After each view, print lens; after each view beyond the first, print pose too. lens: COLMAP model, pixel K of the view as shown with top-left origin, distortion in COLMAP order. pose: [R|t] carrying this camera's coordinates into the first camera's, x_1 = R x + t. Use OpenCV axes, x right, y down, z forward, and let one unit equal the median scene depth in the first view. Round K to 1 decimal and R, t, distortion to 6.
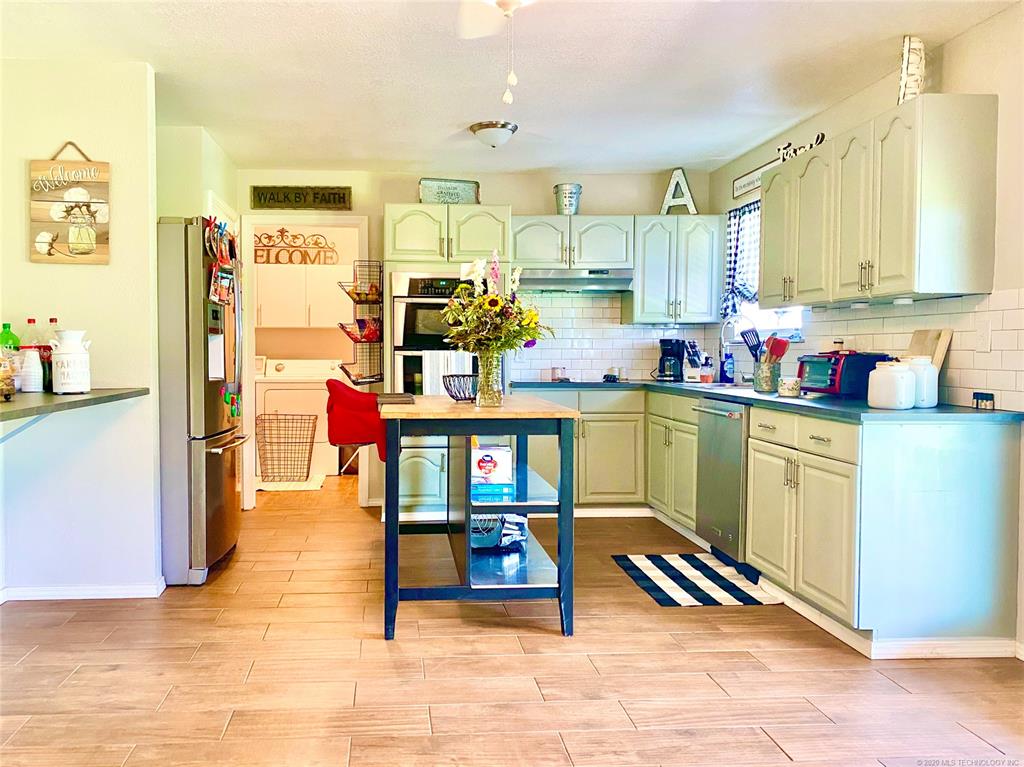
lens RADIAL K [[815.4, 0, 512.0], [0, 815.4, 383.5], [0, 0, 1]] dist [-0.004477, -0.001405]
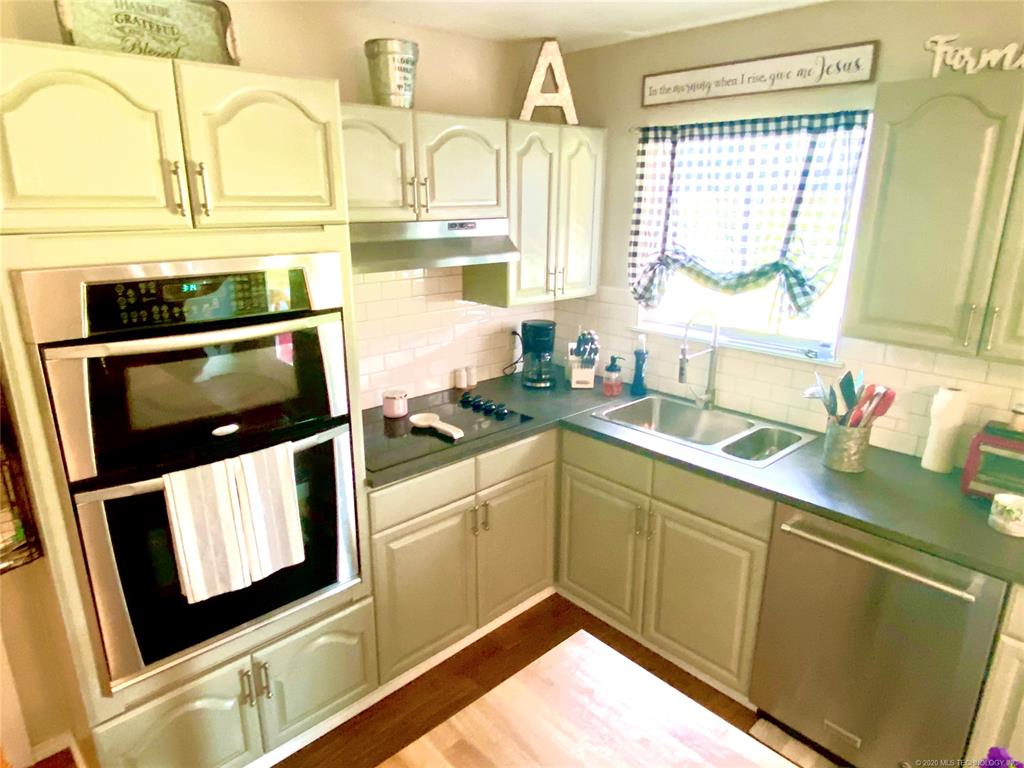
lens RADIAL K [[625.3, 0, 512.0], [0, 625.3, 384.0], [0, 0, 1]] dist [0.005138, -0.000044]
pose [[0.799791, -0.160880, 0.578319, -0.132779], [0.009138, 0.966568, 0.256248, -0.144987], [-0.600209, -0.199660, 0.774522, 0.644615]]
